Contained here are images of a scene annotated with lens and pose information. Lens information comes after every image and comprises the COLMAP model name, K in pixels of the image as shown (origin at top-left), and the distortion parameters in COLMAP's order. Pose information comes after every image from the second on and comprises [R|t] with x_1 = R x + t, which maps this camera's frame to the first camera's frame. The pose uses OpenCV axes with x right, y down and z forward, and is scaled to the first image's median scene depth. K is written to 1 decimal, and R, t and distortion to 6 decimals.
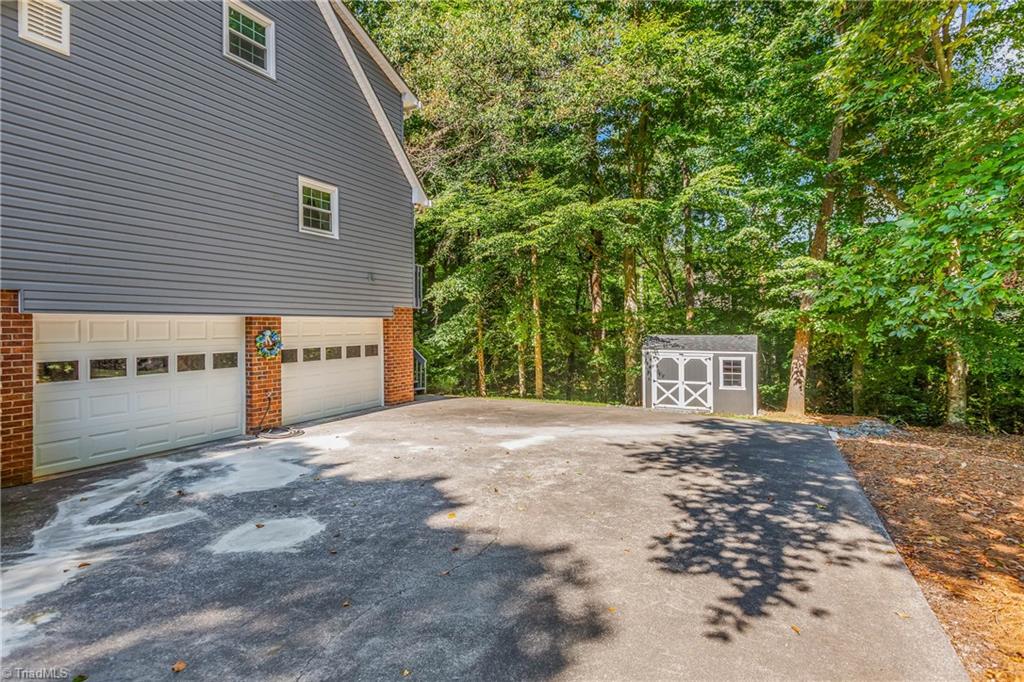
lens RADIAL K [[528.2, 0, 511.4], [0, 528.2, 340.7], [0, 0, 1]] dist [0.001052, 0.000079]
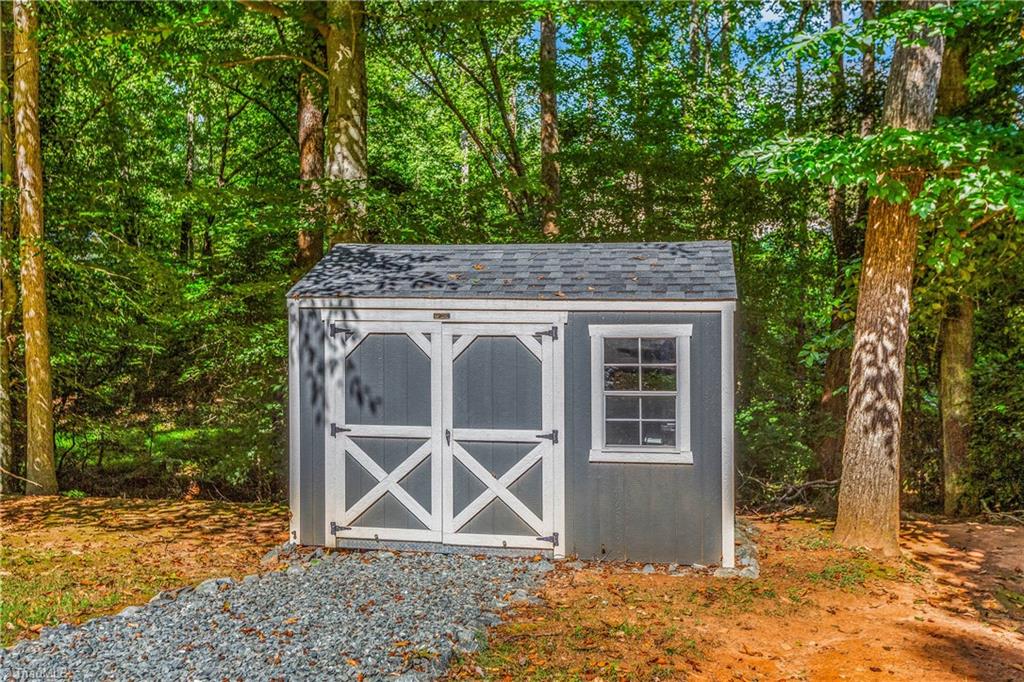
lens RADIAL K [[946.5, 0, 512.3], [0, 946.5, 339.4], [0, 0, 1]] dist [-0.001080, 0.000000]
pose [[0.965500, -0.009640, 0.260224, 0.245239], [0.001978, 0.999557, 0.029691, 0.024380], [-0.260395, -0.028152, 0.965092, 0.589267]]
